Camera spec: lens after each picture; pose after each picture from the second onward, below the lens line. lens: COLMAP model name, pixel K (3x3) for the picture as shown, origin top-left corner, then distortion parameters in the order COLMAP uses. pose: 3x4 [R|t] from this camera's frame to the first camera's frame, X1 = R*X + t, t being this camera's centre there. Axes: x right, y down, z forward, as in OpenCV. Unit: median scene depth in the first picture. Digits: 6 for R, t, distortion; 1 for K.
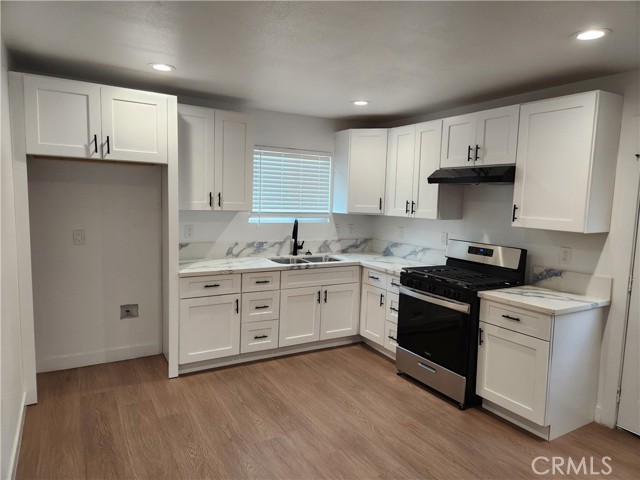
lens RADIAL K [[425.2, 0, 320.0], [0, 425.2, 240.0], [0, 0, 1]] dist [0.072321, -0.069118]
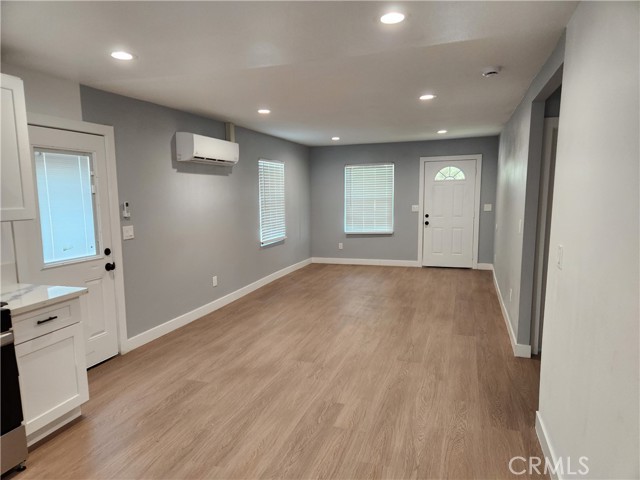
lens RADIAL K [[425.2, 0, 320.0], [0, 425.2, 240.0], [0, 0, 1]] dist [0.072321, -0.069118]
pose [[-0.657466, -0.104228, 0.746241, -0.429533], [0.077444, 0.975794, 0.204521, -0.089550], [-0.749494, 0.192257, -0.633479, 0.817711]]
